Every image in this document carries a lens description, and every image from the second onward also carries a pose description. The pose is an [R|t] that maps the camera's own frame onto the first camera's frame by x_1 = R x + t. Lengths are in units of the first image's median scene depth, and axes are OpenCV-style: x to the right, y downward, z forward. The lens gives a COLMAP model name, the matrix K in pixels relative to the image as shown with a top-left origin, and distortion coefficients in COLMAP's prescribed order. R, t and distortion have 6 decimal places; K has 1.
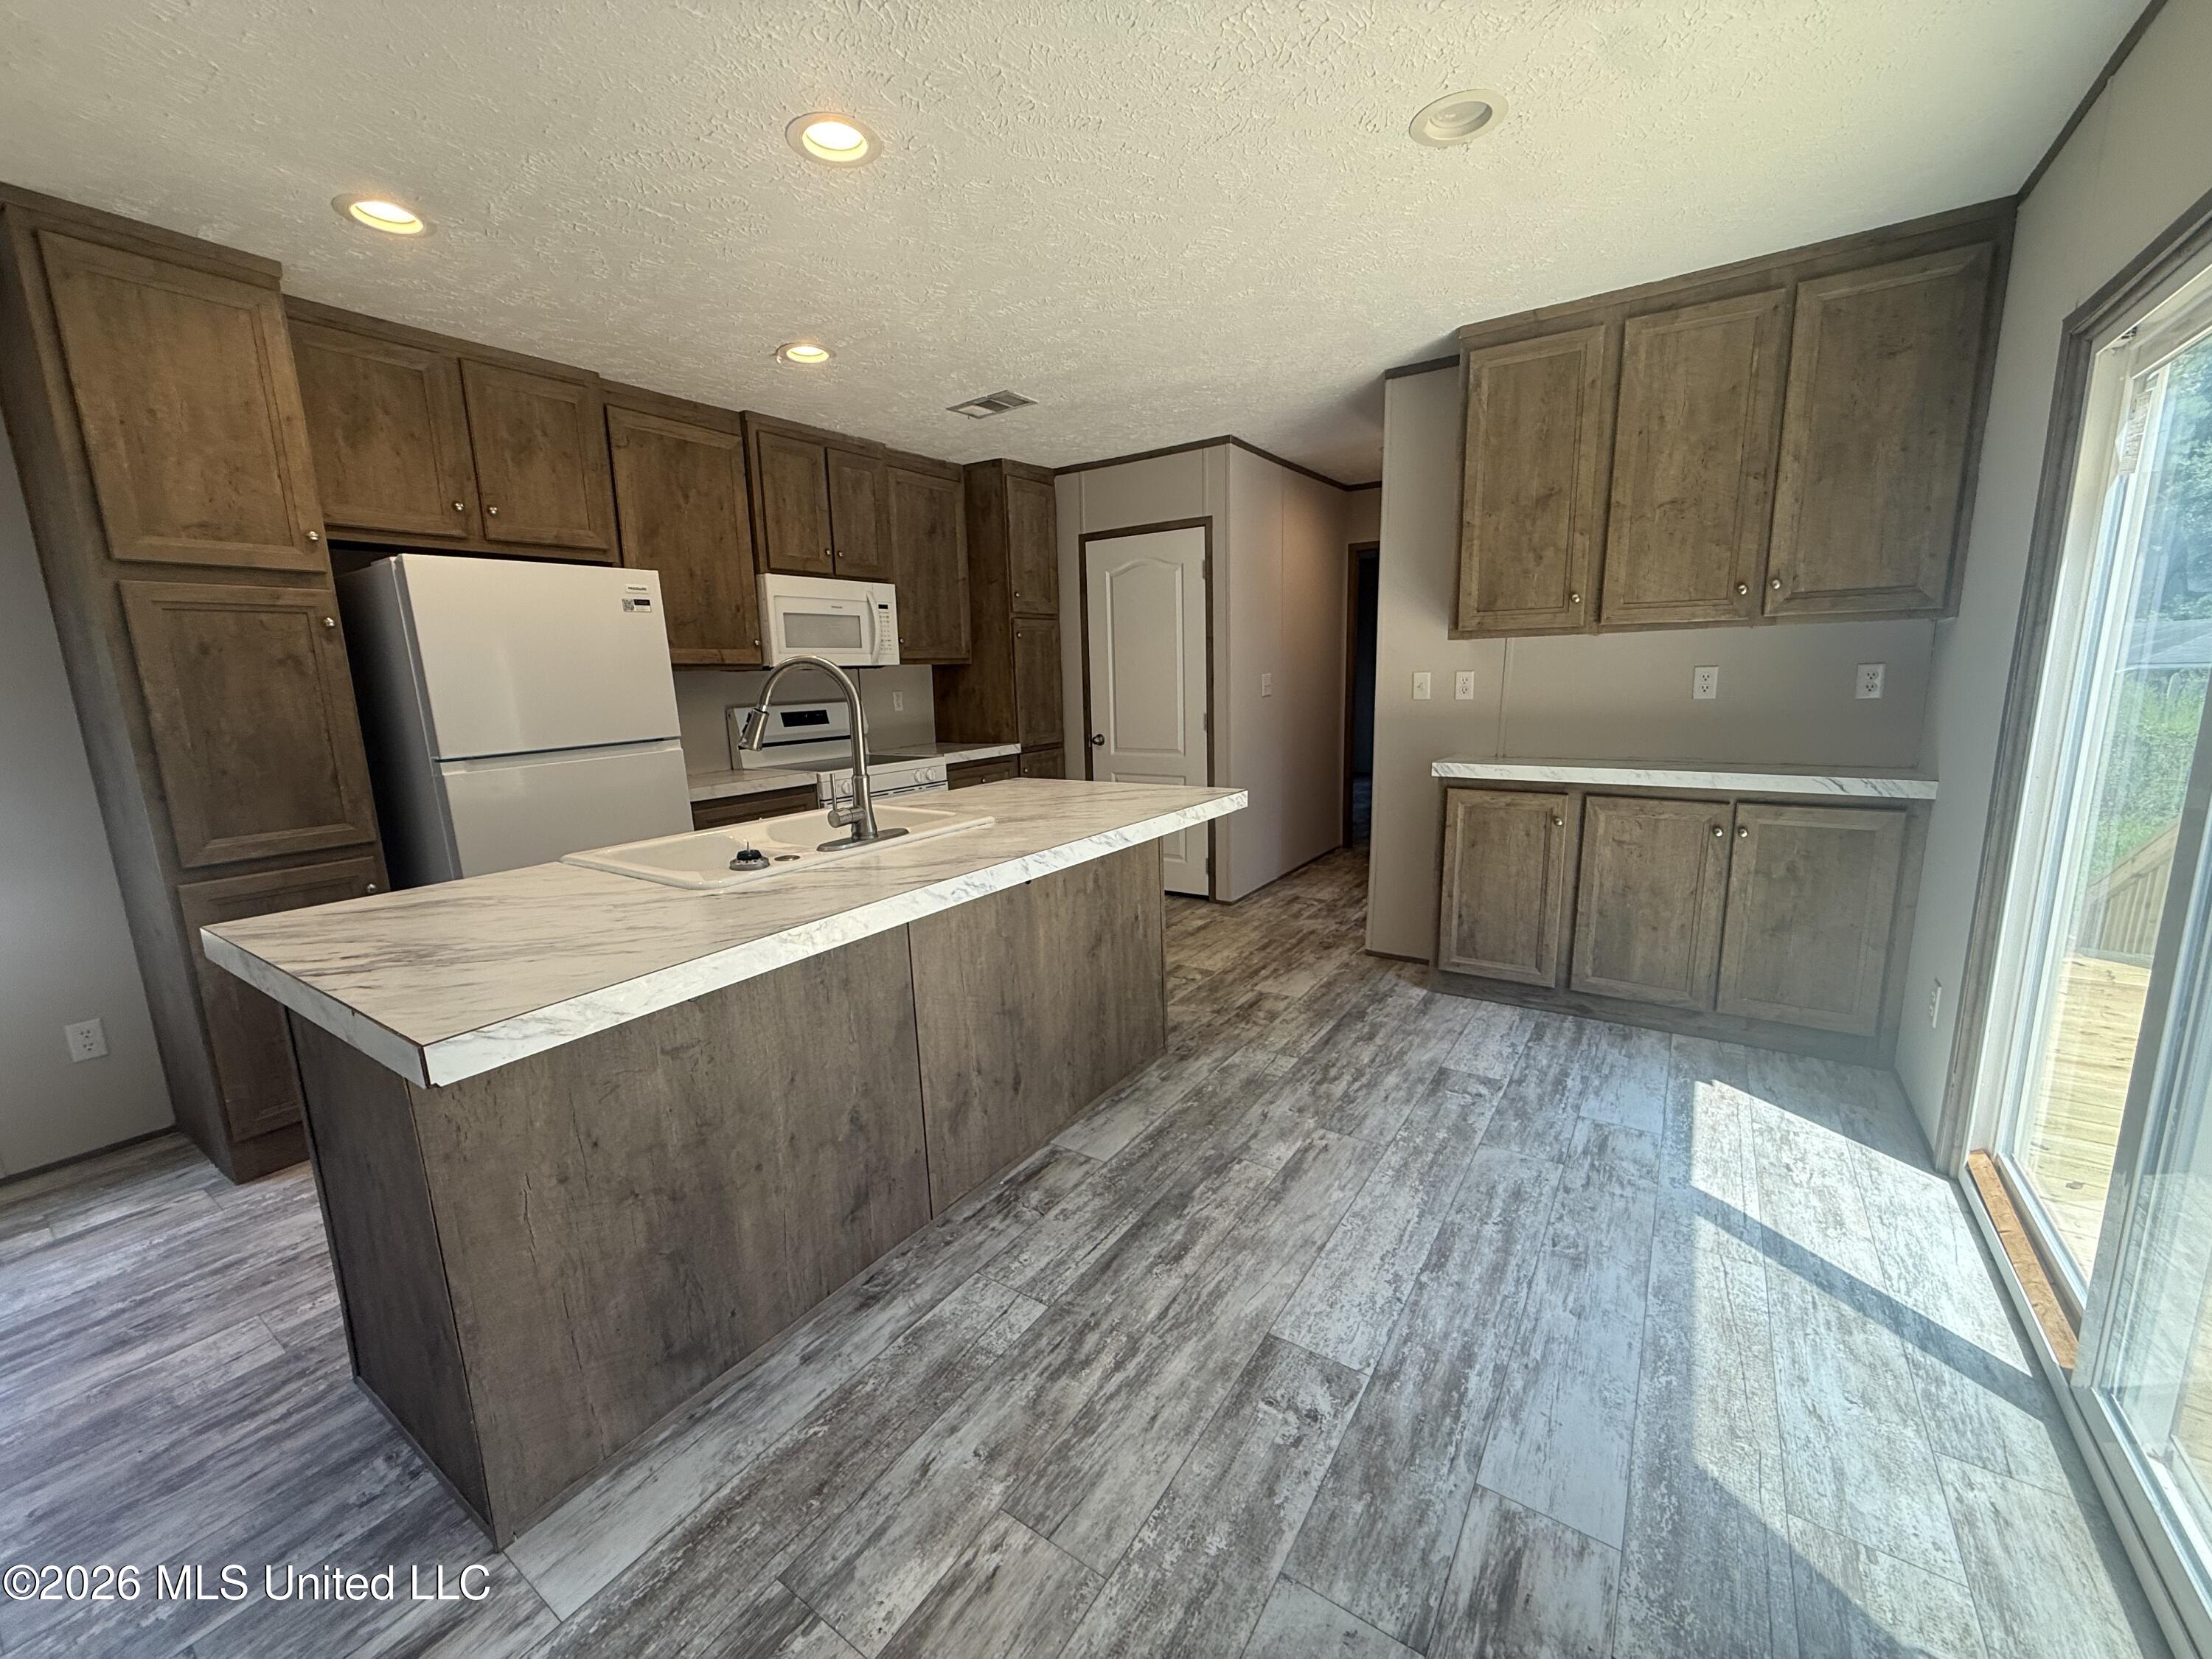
lens RADIAL K [[877.1, 0, 1098.2], [0, 877.1, 832.3], [0, 0, 1]] dist [-0.001003, -0.000173]
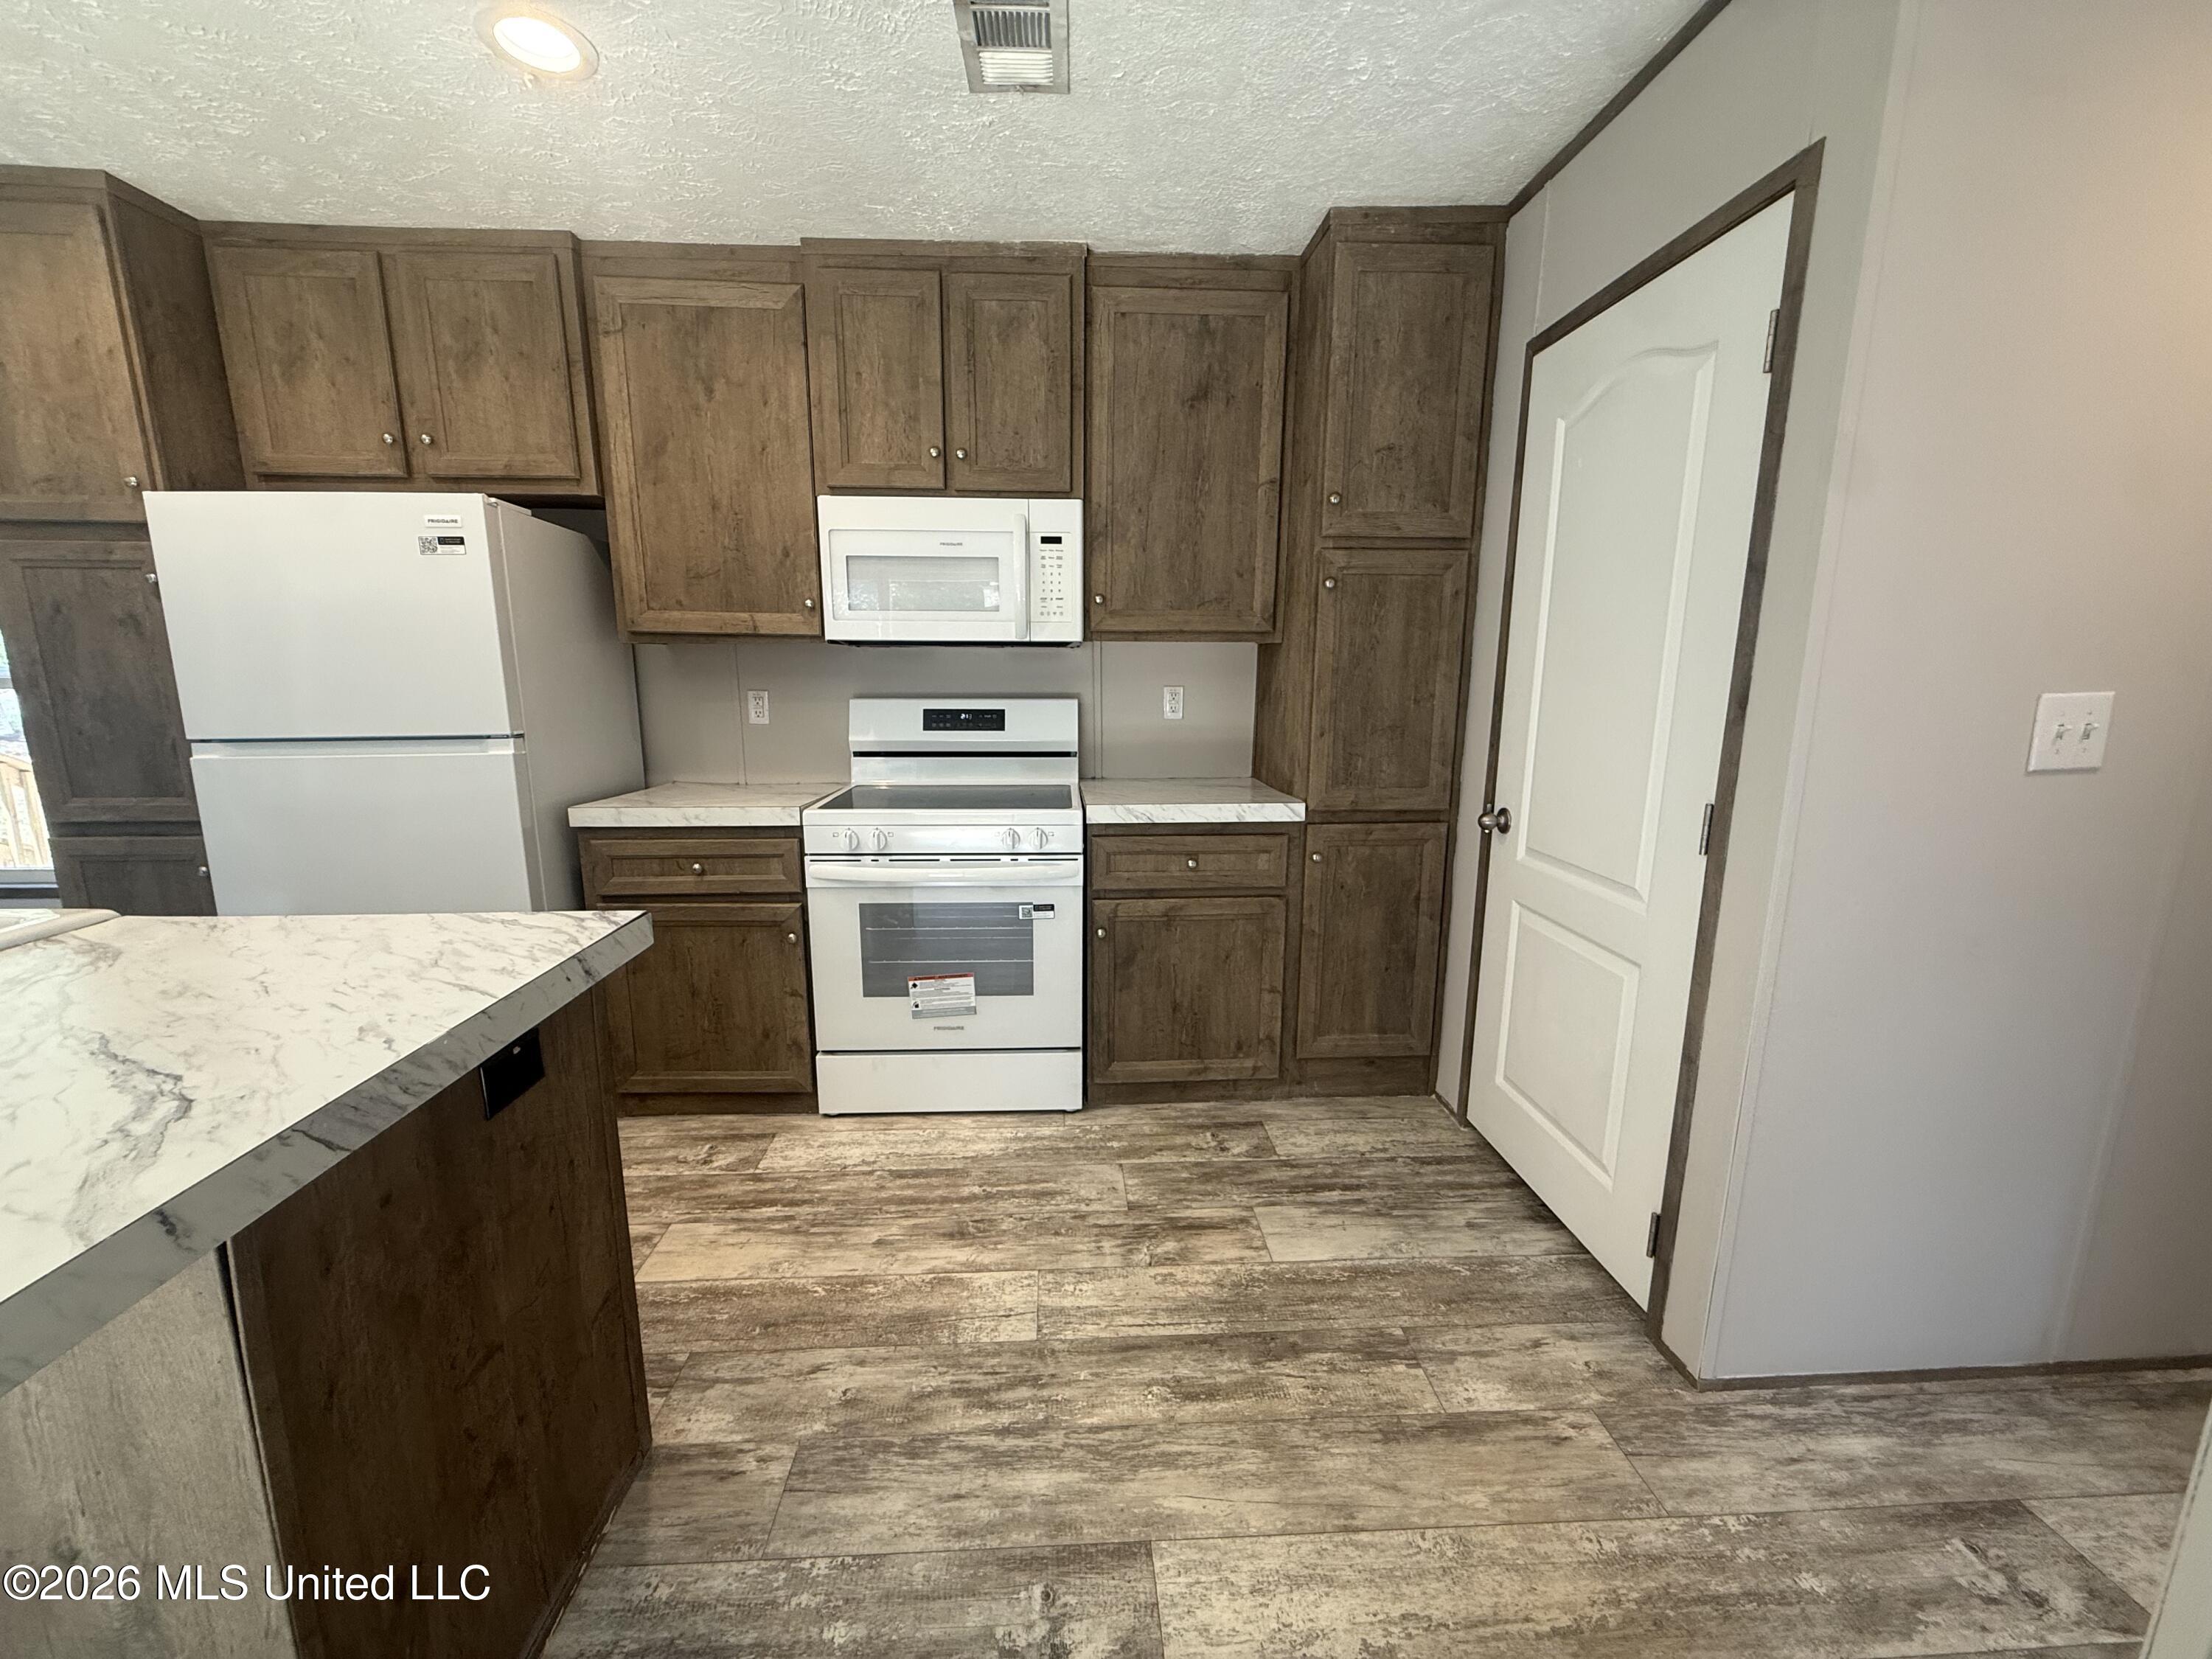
lens RADIAL K [[877.1, 0, 1098.2], [0, 877.1, 832.3], [0, 0, 1]] dist [-0.001003, -0.000173]
pose [[0.606491, 0.180812, -0.774258, 0.389398], [-0.165924, 0.981141, 0.099154, -0.195289], [0.777585, 0.068332, 0.625054, 1.012602]]
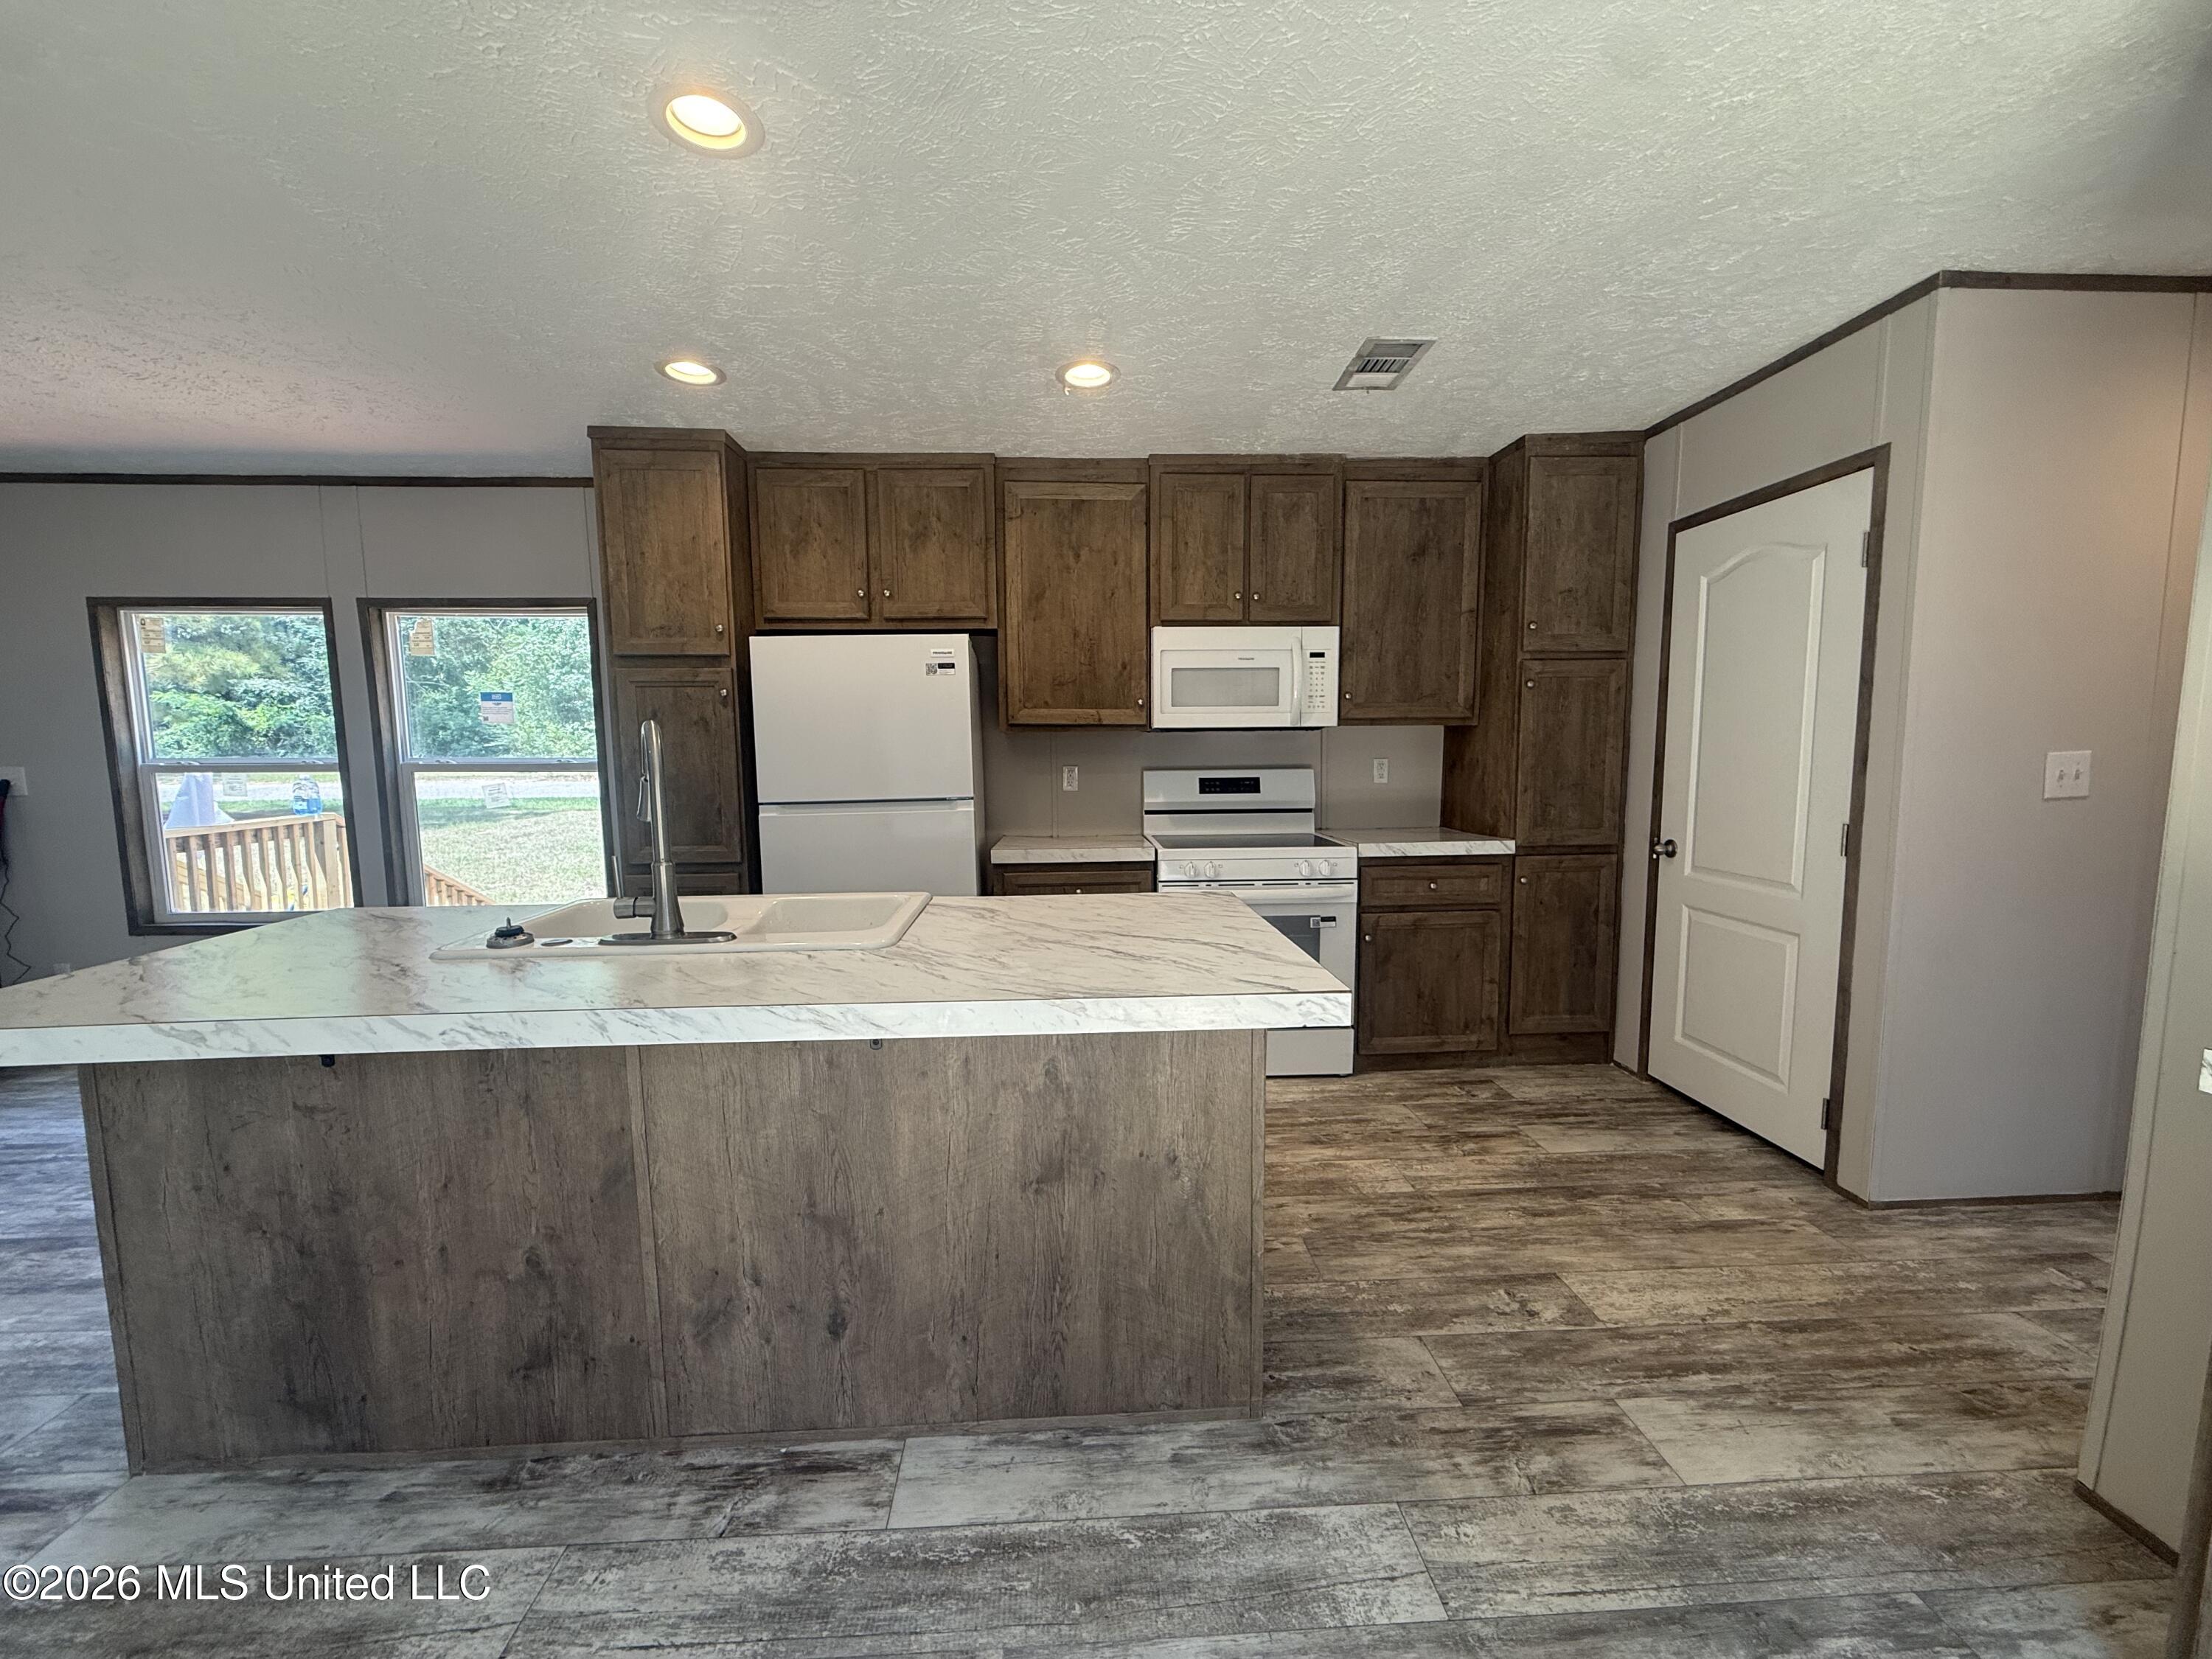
lens RADIAL K [[877.1, 0, 1098.2], [0, 877.1, 832.3], [0, 0, 1]] dist [-0.001003, -0.000173]
pose [[0.604494, 0.104210, -0.789764, 0.432925], [-0.152604, 0.988194, 0.013588, -0.114137], [0.781856, 0.112307, 0.613261, 0.548462]]
